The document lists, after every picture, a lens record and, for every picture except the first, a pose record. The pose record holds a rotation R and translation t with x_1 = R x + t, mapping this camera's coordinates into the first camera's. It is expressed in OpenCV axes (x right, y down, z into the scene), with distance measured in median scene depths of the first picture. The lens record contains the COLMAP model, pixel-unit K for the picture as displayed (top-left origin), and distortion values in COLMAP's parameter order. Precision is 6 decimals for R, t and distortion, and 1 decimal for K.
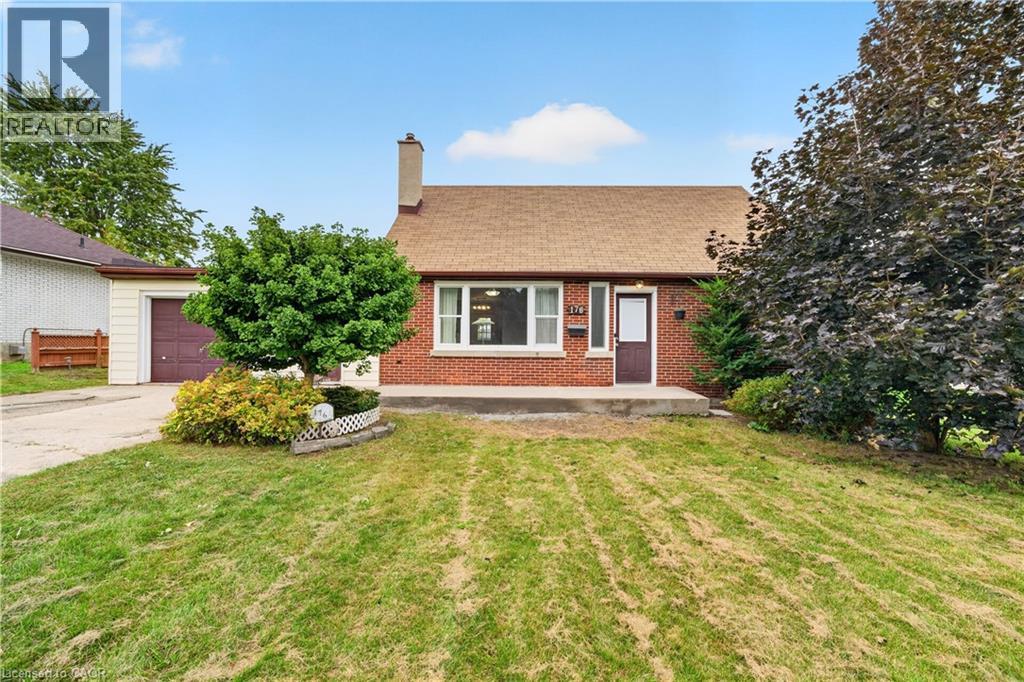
lens RADIAL K [[410.7, 0, 515.2], [0, 410.7, 341.2], [0, 0, 1]] dist [0.000131, 0.000047]
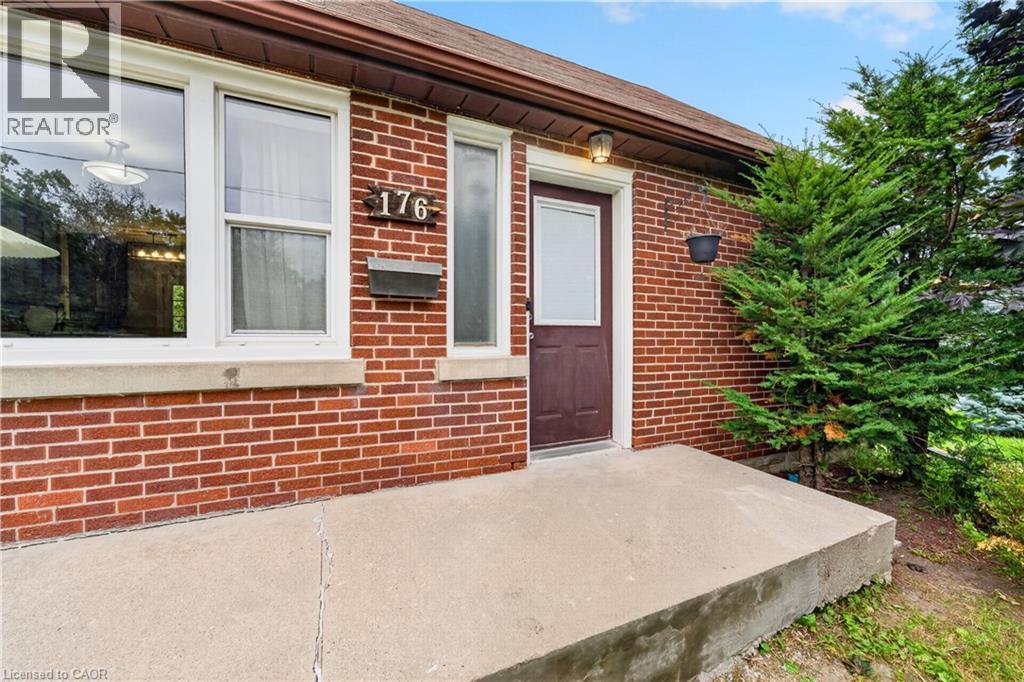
lens RADIAL K [[410.7, 0, 515.2], [0, 410.7, 341.2], [0, 0, 1]] dist [0.000131, 0.000047]
pose [[0.904588, -0.008380, 0.426205, 0.099408], [0.009234, 0.999957, 0.000061, 0.013441], [-0.426187, 0.003880, 0.904627, 0.719708]]
